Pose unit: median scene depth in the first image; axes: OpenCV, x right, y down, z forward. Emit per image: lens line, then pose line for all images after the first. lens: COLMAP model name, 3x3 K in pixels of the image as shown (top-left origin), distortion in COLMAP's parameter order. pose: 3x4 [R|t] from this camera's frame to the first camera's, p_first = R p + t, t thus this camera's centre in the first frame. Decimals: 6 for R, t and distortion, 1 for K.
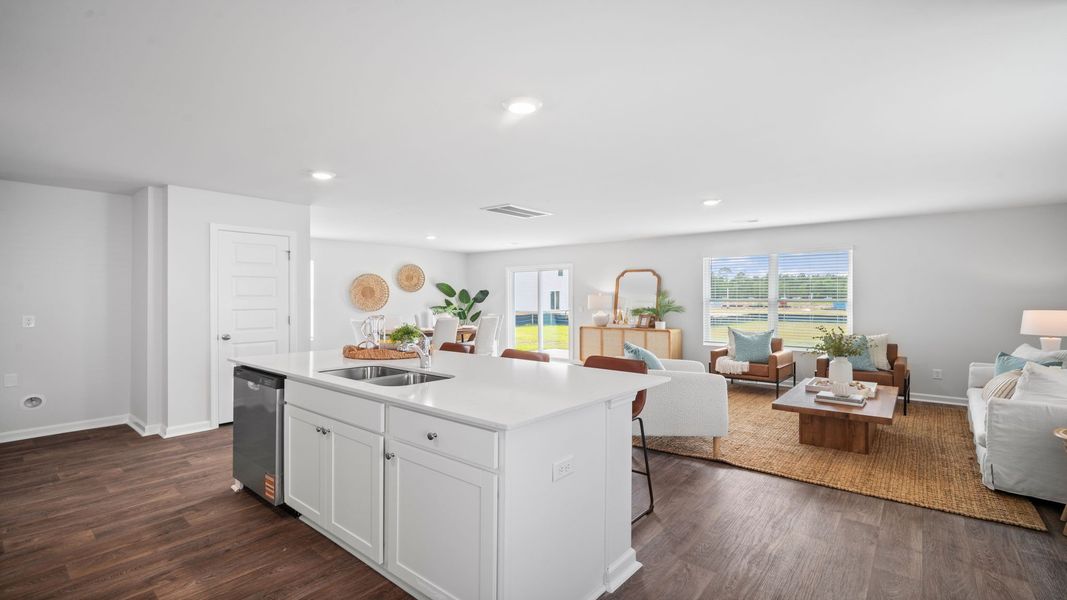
lens RADIAL K [[472.5, 0, 533.6], [0, 472.5, 295.1], [0, 0, 1]] dist [-0.013156, 0.001029]
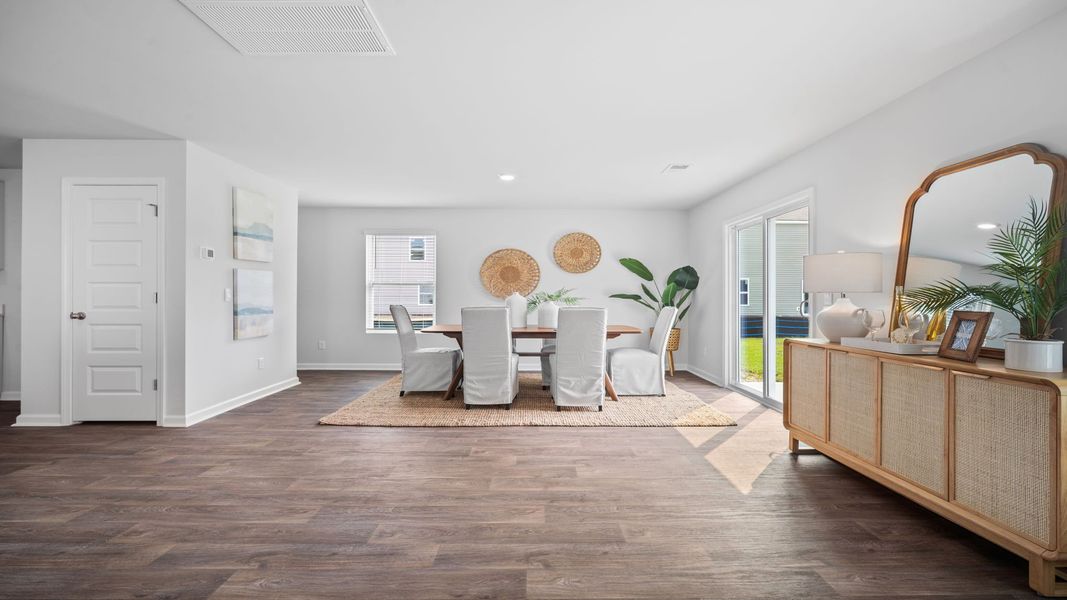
lens RADIAL K [[472.5, 0, 533.6], [0, 472.5, 294.7], [0, 0, 1]] dist [-0.013156, 0.001029]
pose [[0.645785, -0.001881, -0.763517, 0.271176], [0.000696, 0.999998, -0.001874, 0.031562], [0.763519, 0.000679, 0.645785, 0.620905]]
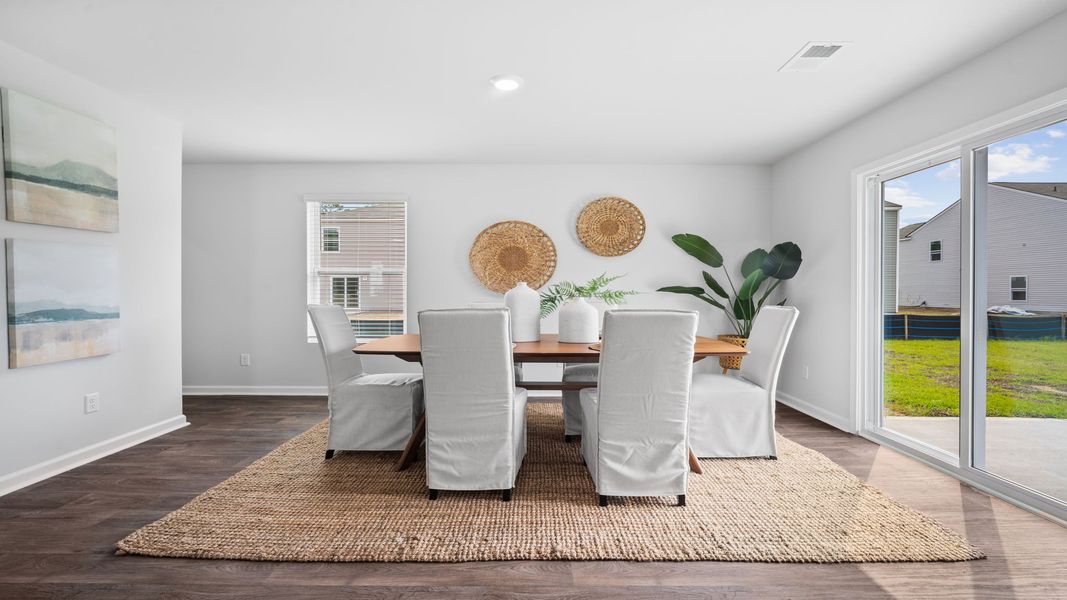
lens RADIAL K [[472.5, 0, 536.6], [0, 472.5, 301.7], [0, 0, 1]] dist [-0.013156, 0.001029]
pose [[0.640466, 0.017210, -0.767793, 0.070797], [0.001828, 0.999712, 0.023934, 0.033646], [0.767984, -0.016732, 0.640250, 0.778133]]
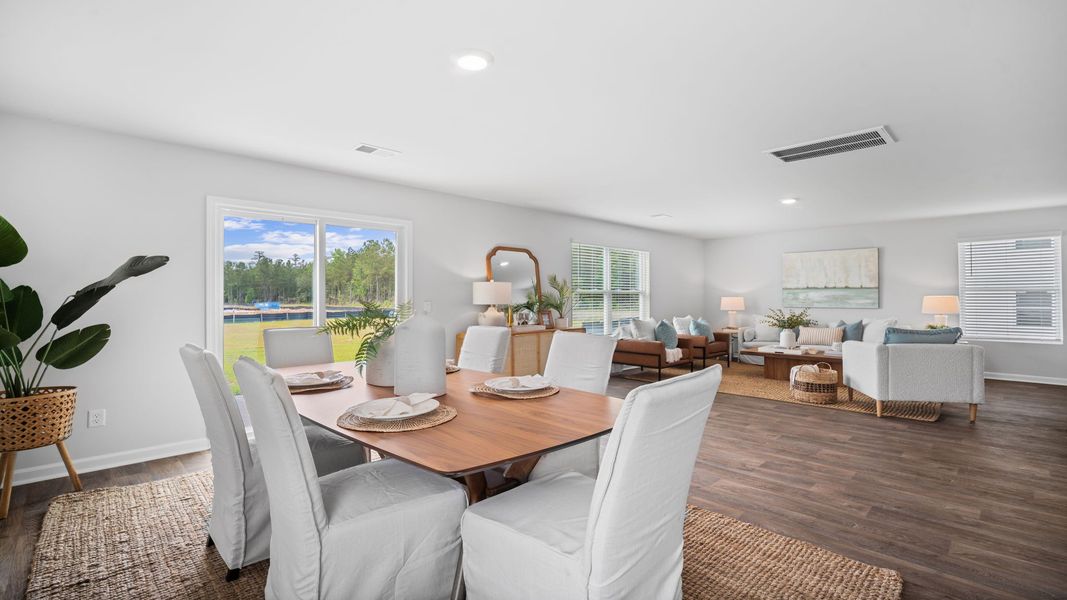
lens RADIAL K [[472.5, 0, 530.3], [0, 472.5, 297.0], [0, 0, 1]] dist [-0.013156, 0.001029]
pose [[0.100332, -0.003084, 0.994949, -0.488158], [-0.002827, 0.999990, 0.003384, 0.017403], [-0.994950, -0.003152, 0.100322, 0.925831]]
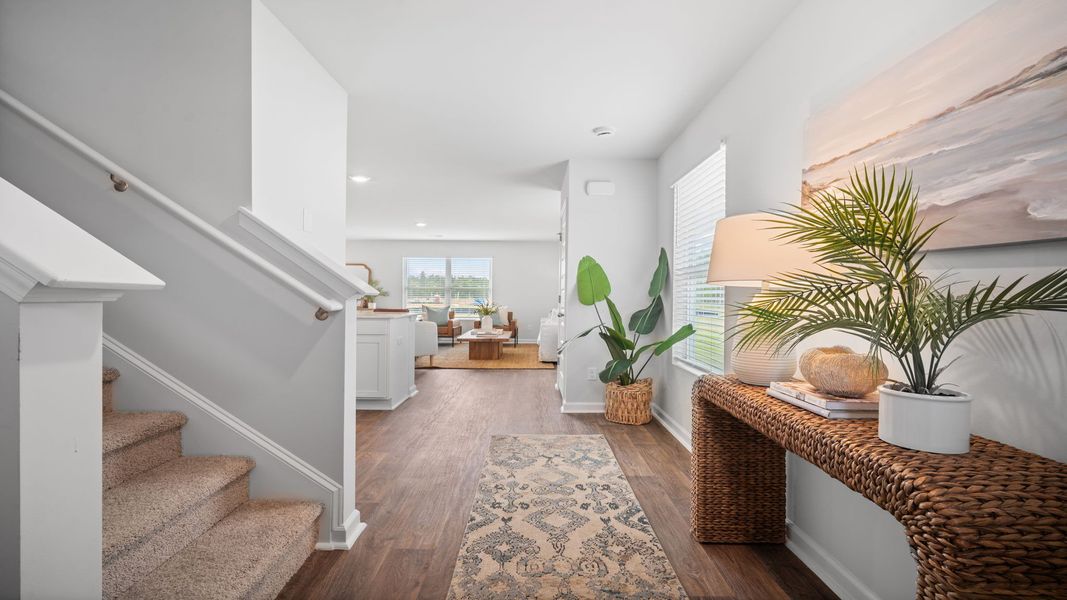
lens RADIAL K [[472.5, 0, 530.4], [0, 472.5, 296.5], [0, 0, 1]] dist [-0.013156, 0.001029]
pose [[0.774330, 0.006971, 0.632744, -0.221543], [-0.013192, 0.999900, 0.005128, 0.023812], [-0.632644, -0.012318, 0.774344, -0.309772]]
